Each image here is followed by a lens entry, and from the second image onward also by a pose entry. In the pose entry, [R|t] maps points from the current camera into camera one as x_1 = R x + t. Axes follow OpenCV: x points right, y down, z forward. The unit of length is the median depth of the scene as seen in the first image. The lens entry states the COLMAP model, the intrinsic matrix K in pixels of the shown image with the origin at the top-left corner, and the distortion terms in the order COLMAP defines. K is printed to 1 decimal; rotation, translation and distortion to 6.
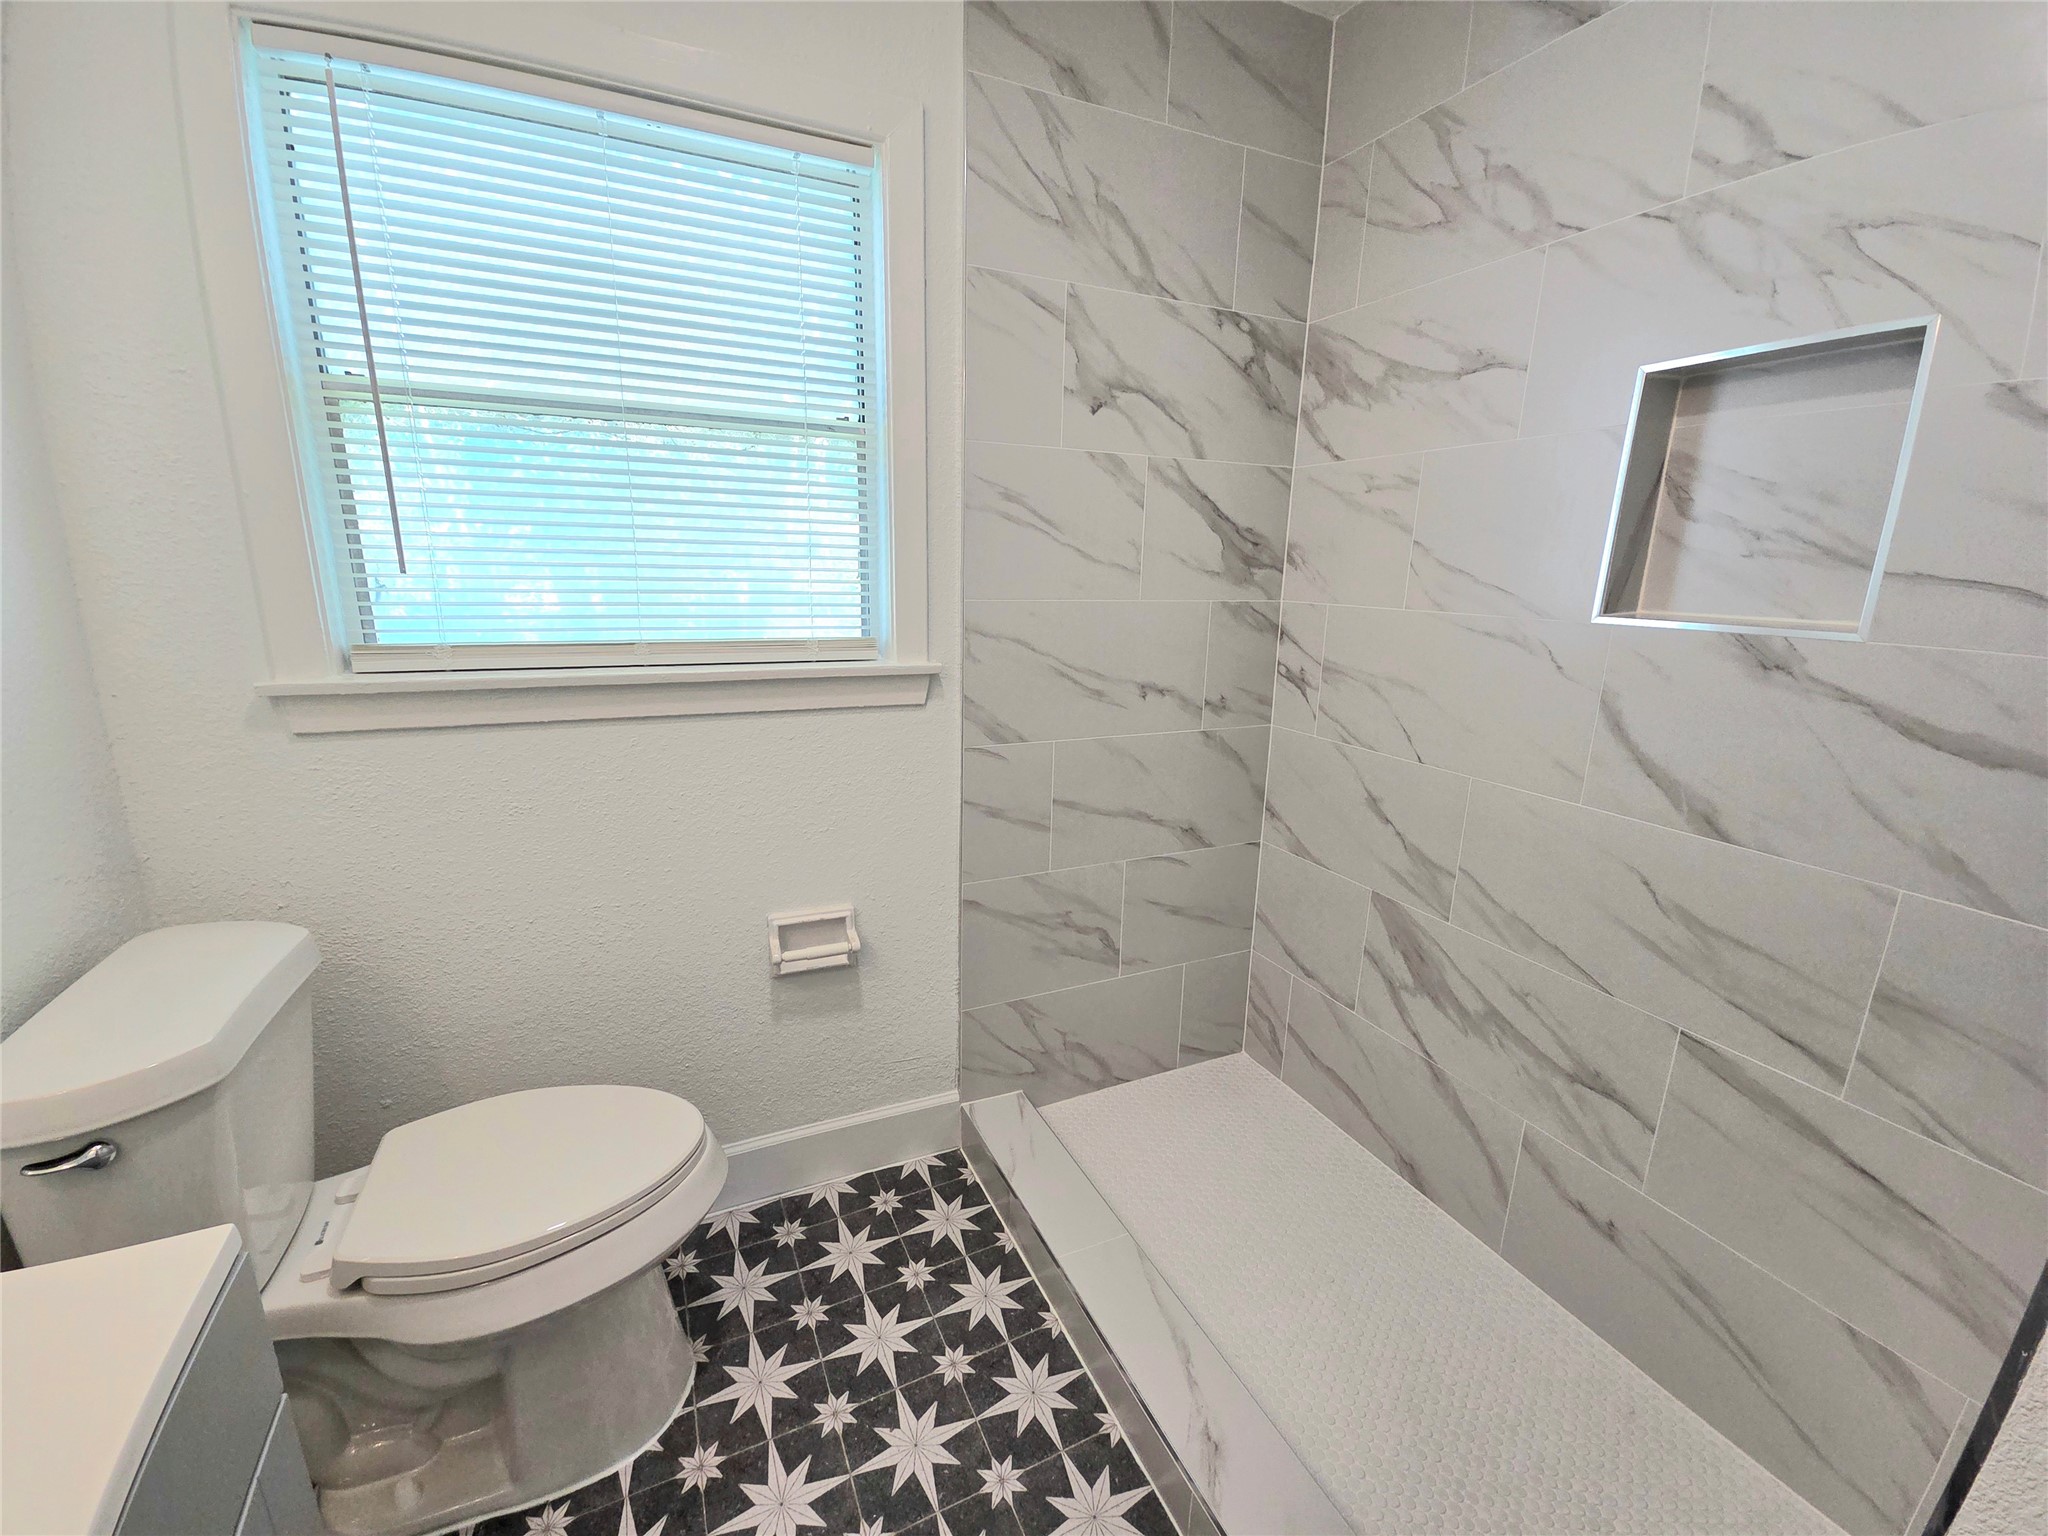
lens RADIAL K [[834.0, 0, 1016.5], [0, 834.0, 767.4], [0, 0, 1]] dist [0.010096, -0.005680]
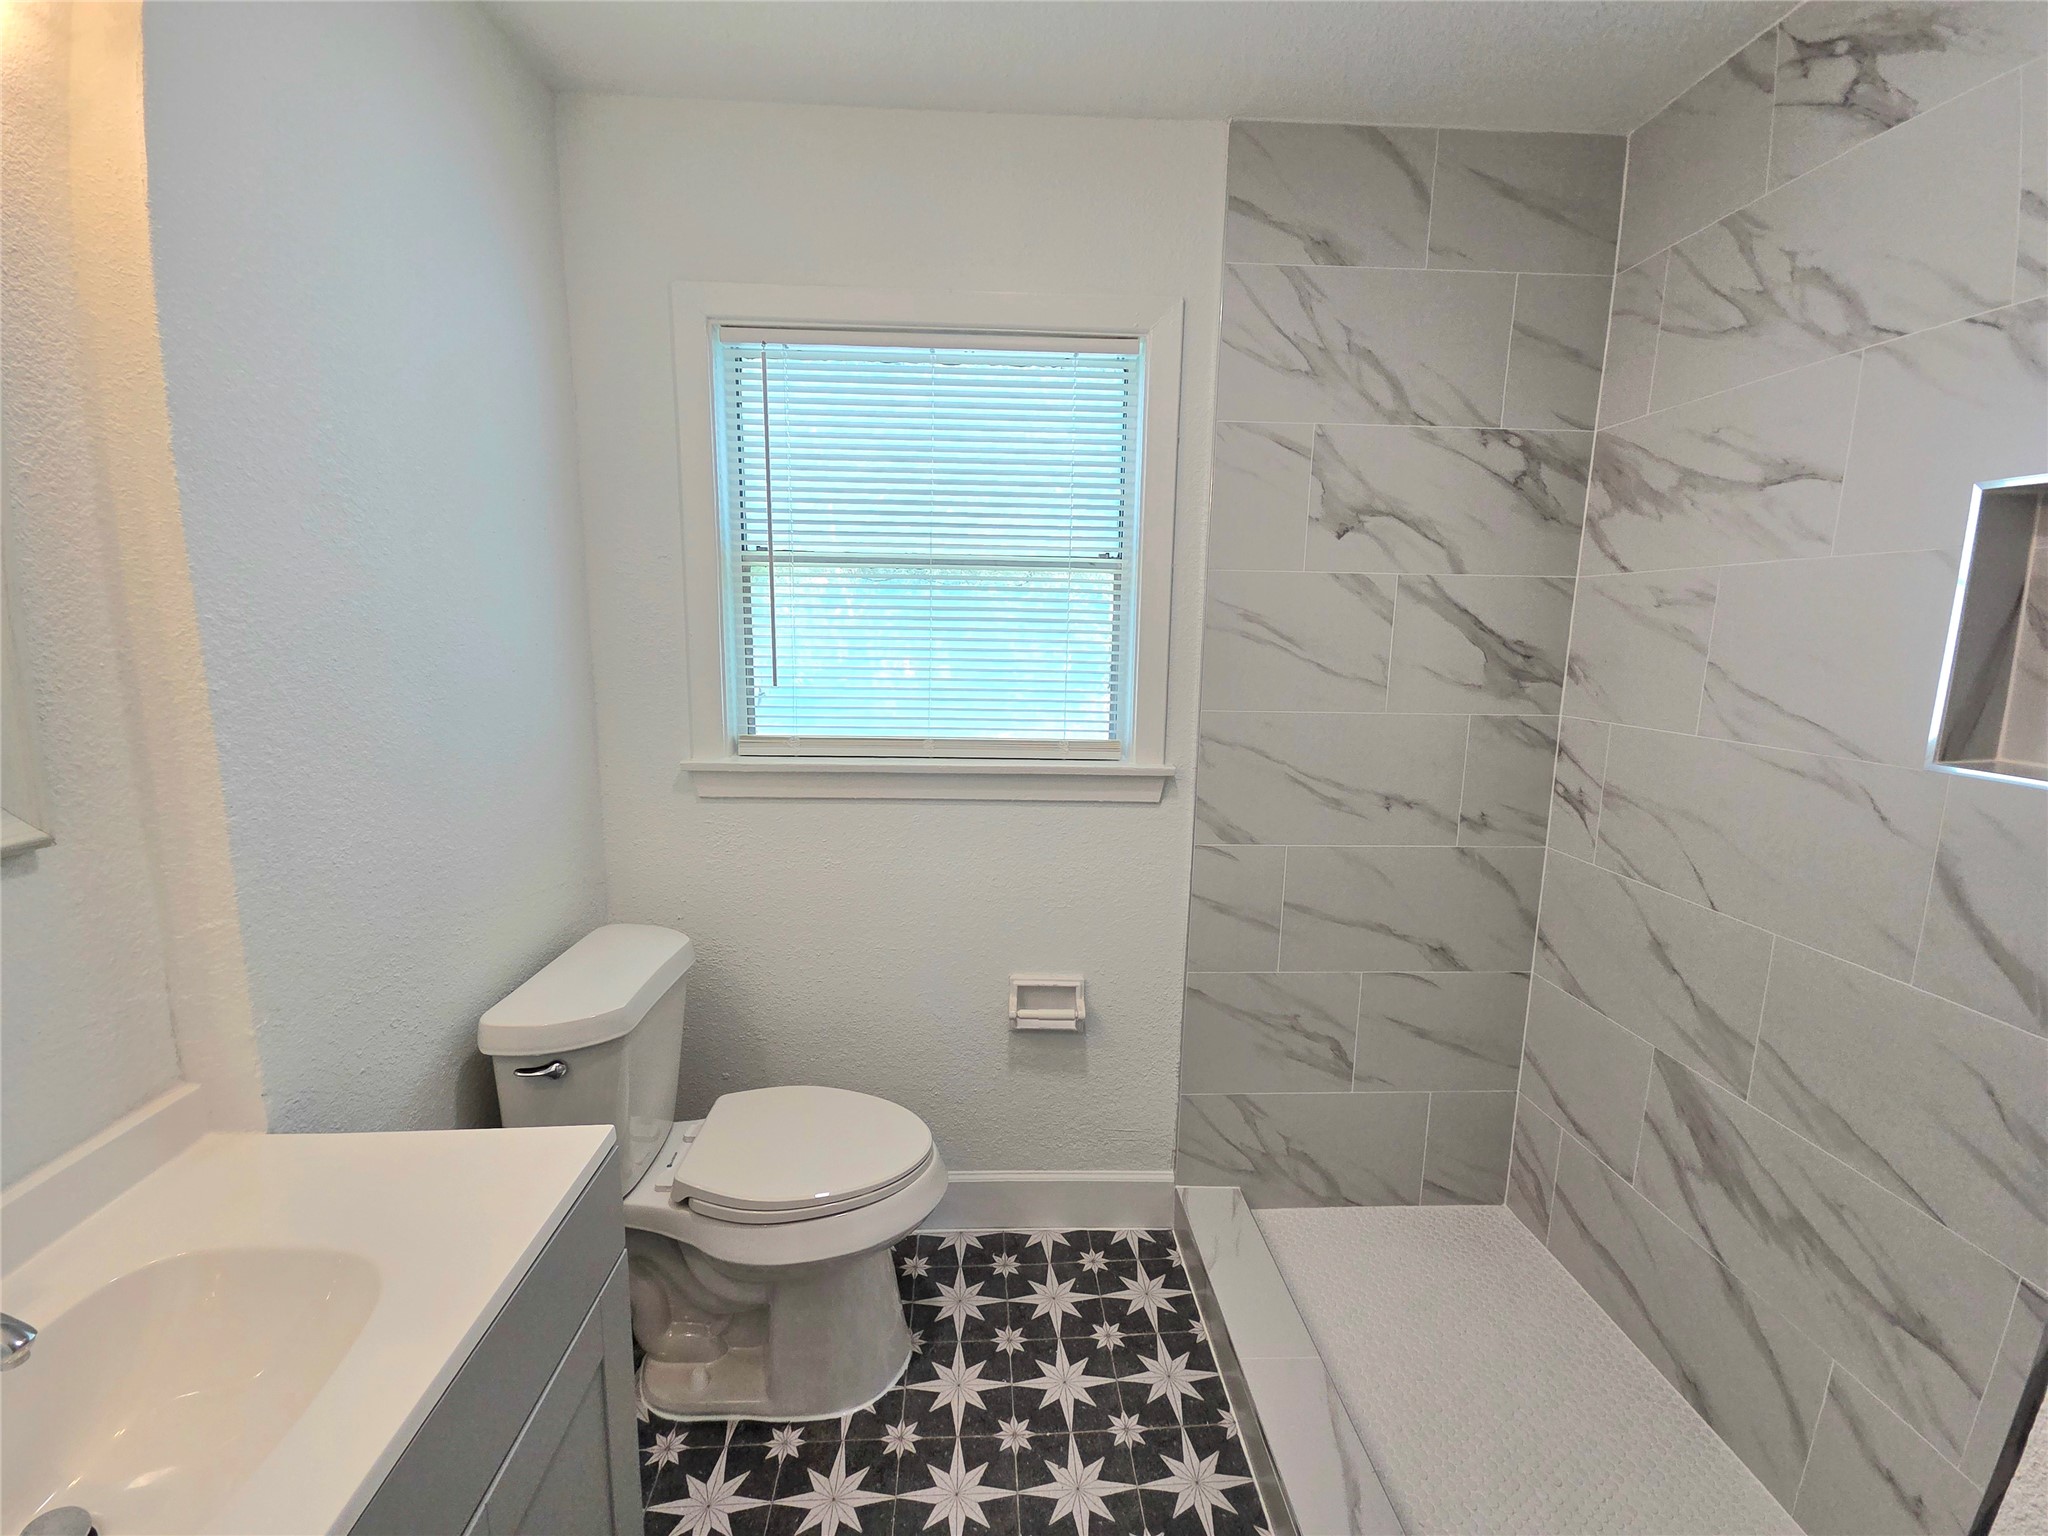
lens RADIAL K [[834.0, 0, 1016.5], [0, 834.0, 767.4], [0, 0, 1]] dist [0.010096, -0.005680]
pose [[0.928877, 0.056031, -0.366126, 0.119176], [-0.085900, 0.994129, -0.065793, -0.033969], [0.360290, 0.092564, 0.928237, -0.098525]]
